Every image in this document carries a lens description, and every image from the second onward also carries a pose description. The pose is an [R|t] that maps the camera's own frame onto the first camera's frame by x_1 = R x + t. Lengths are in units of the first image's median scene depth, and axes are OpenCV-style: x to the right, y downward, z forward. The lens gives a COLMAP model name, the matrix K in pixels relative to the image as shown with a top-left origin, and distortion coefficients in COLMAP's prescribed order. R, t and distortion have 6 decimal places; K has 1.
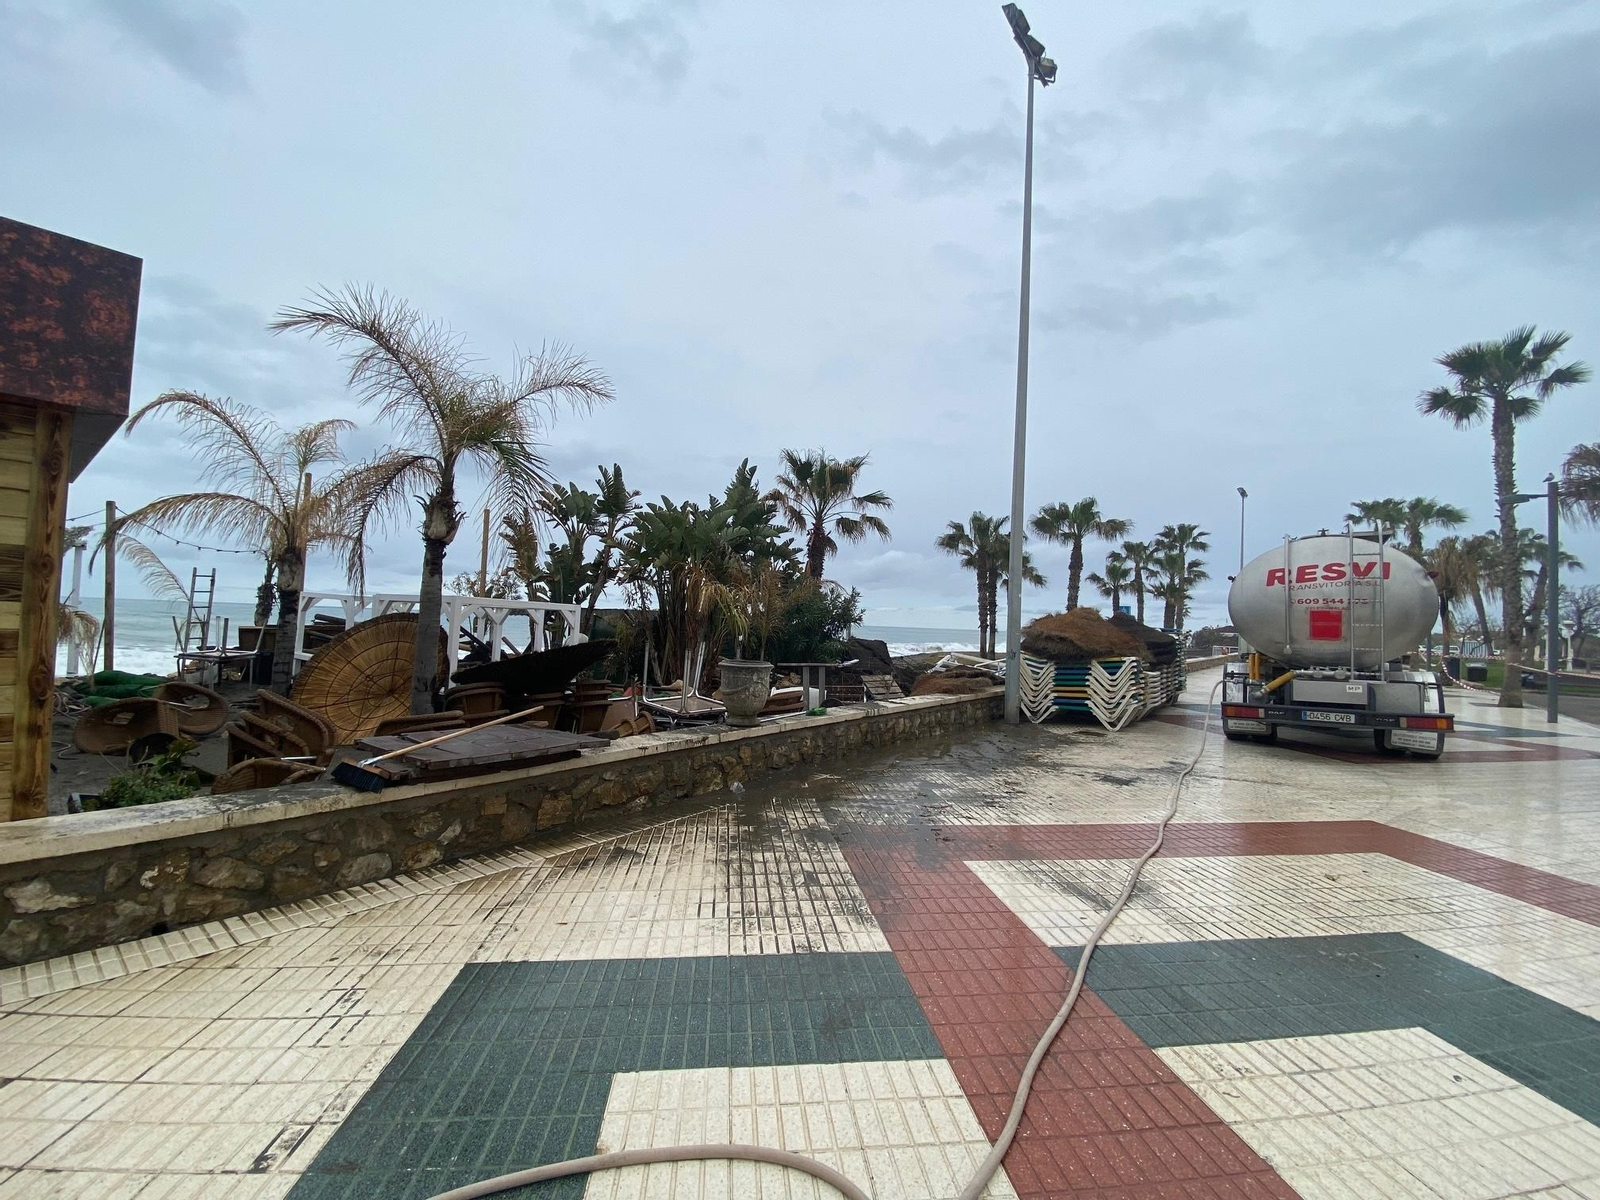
lens RADIAL K [[640.2, 0, 800.8], [0, 640.2, 607.0], [0, 0, 1]] dist [0.033085, -0.032018]
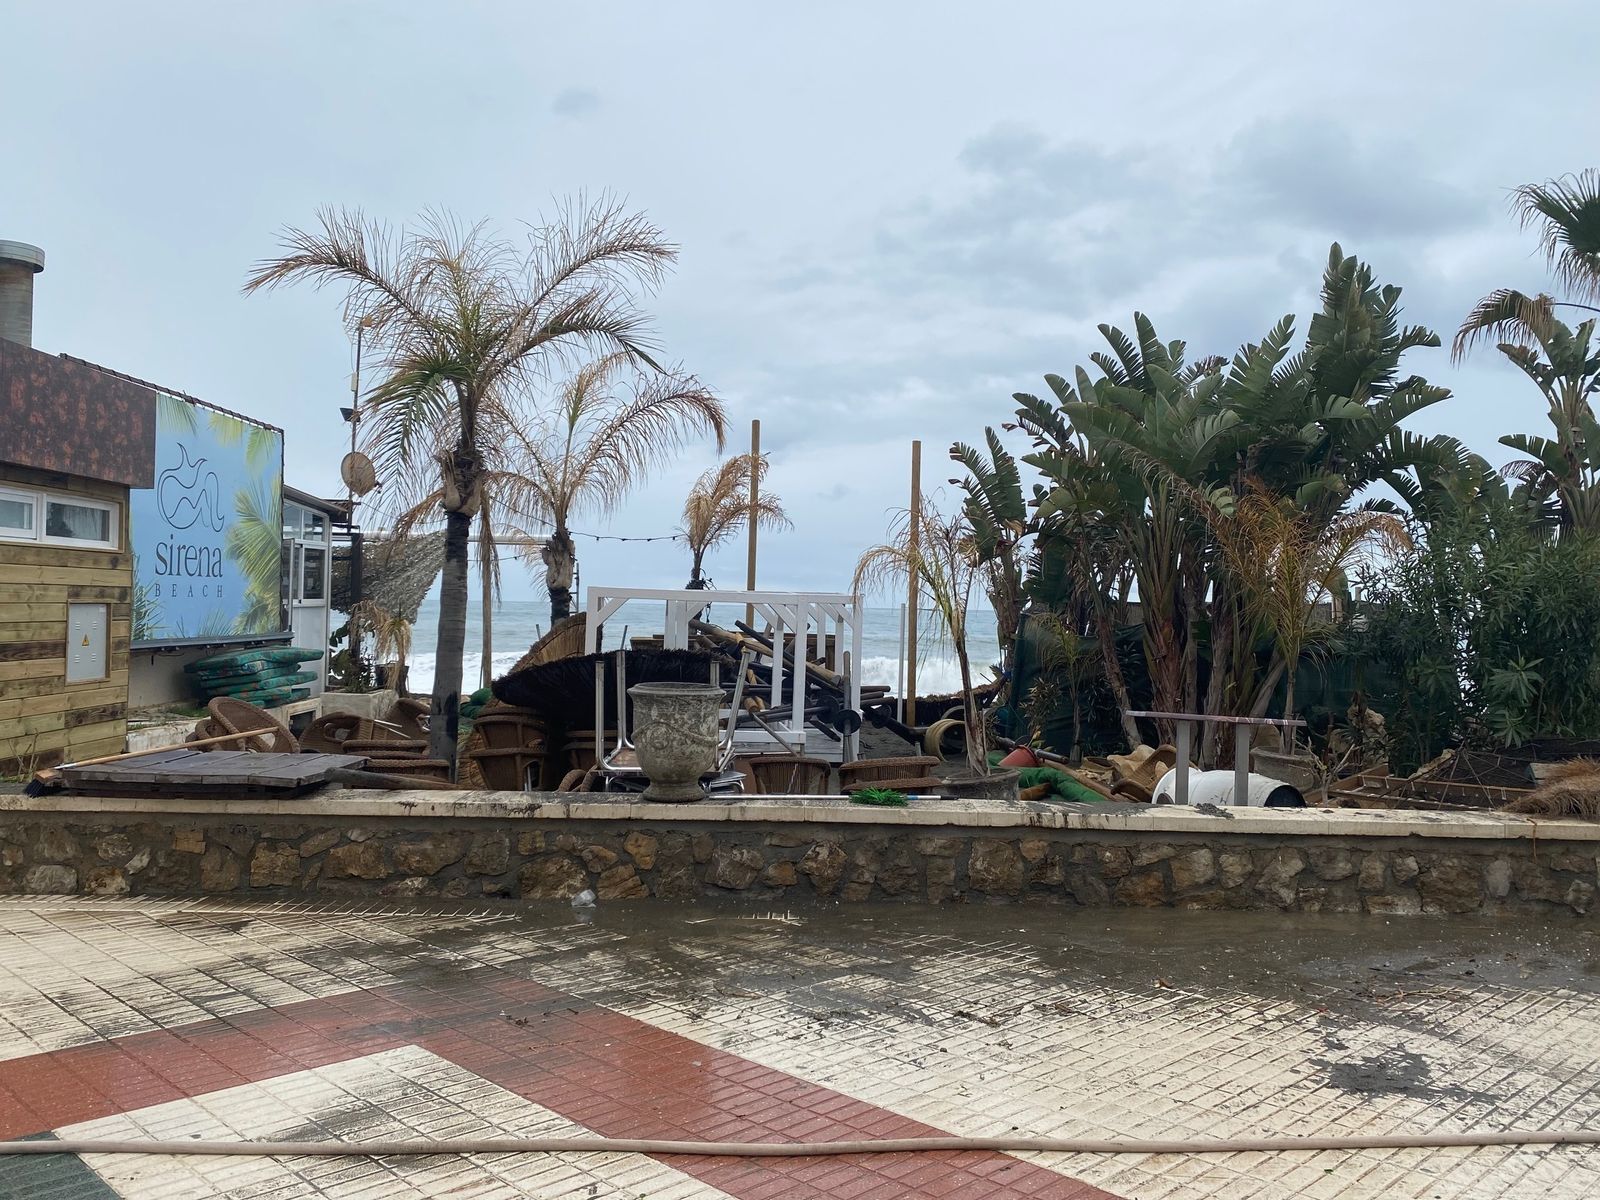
lens RADIAL K [[1307.8, 0, 800.3], [0, 1307.8, 603.7], [0, 0, 1]] dist [0.008210, 0.009980]
pose [[0.627384, -0.026579, -0.778257, 1.152784], [0.022871, 0.999615, -0.015701, 0.046683], [0.778374, -0.007949, 0.627750, 0.502474]]
